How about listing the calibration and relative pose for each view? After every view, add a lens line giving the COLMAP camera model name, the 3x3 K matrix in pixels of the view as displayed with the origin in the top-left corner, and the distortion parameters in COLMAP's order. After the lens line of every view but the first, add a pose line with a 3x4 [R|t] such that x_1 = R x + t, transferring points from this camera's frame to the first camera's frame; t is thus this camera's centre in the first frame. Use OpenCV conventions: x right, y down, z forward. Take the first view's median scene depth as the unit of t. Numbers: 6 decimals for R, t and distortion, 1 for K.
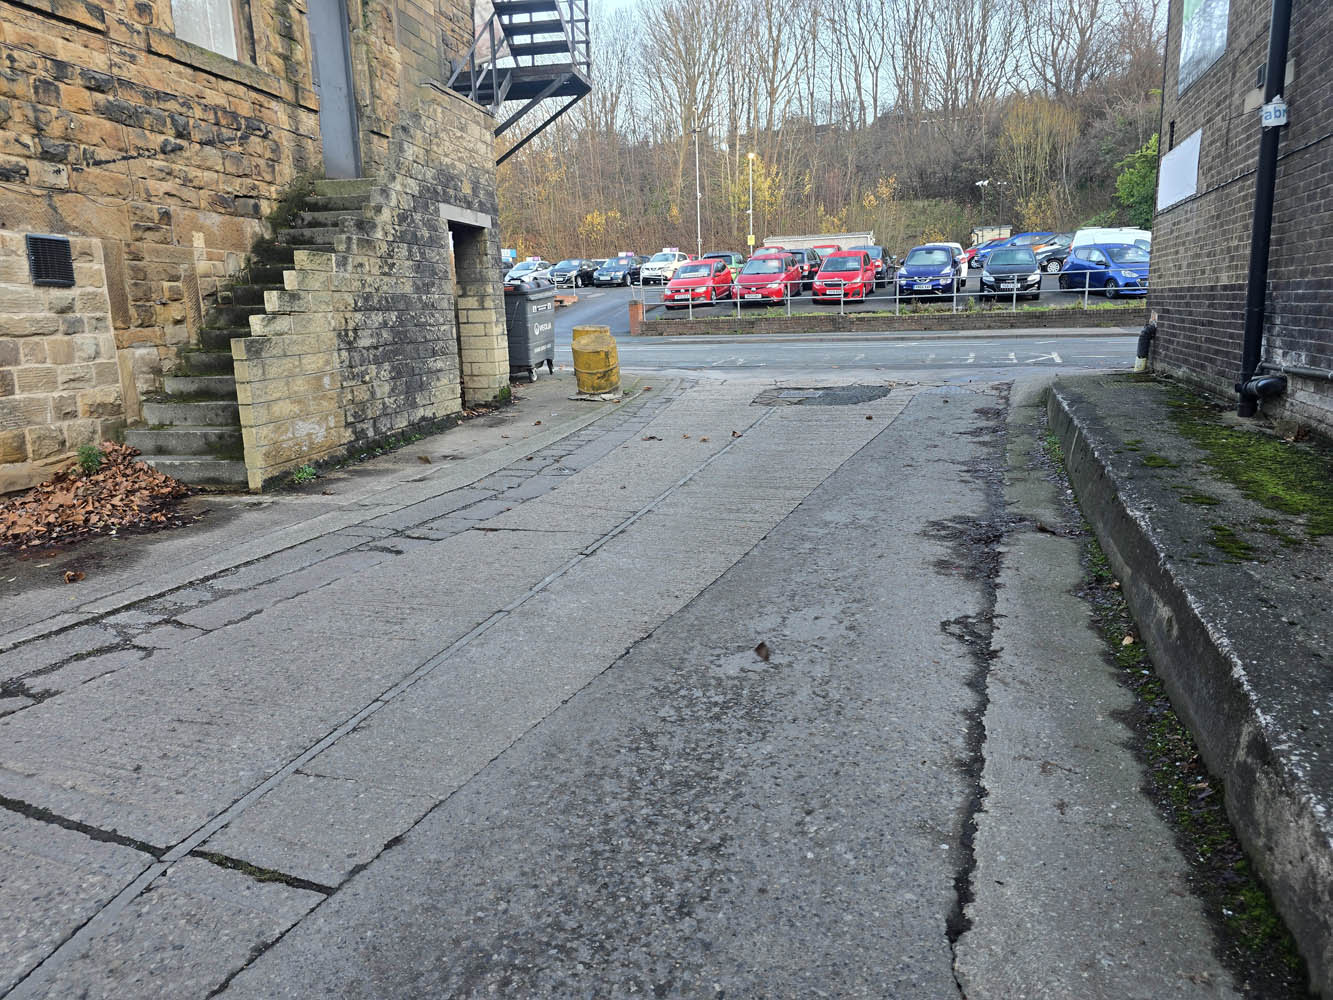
lens RADIAL K [[894.7, 0, 666.4], [0, 894.7, 495.3], [0, 0, 1]] dist [0.048446, -0.036792]
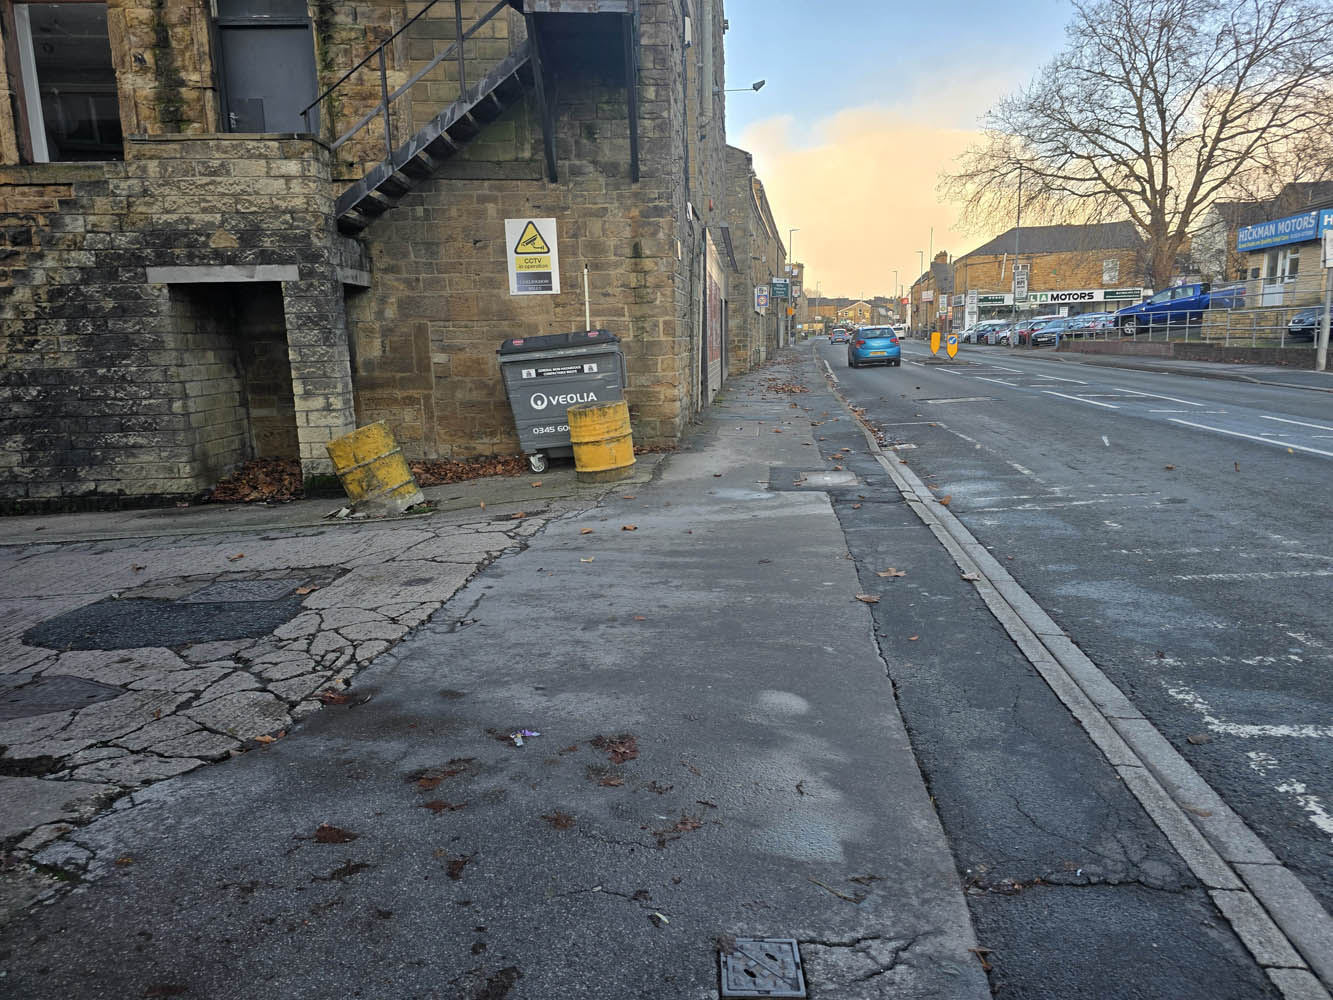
lens RADIAL K [[894.7, 0, 670.9], [0, 894.7, 503.4], [0, 0, 1]] dist [0.048446, -0.036792]
pose [[0.228680, 0.202859, -0.952131, 0.884012], [-0.179843, 0.970017, 0.163476, -0.376453], [0.956745, 0.133850, 0.258307, 1.449871]]
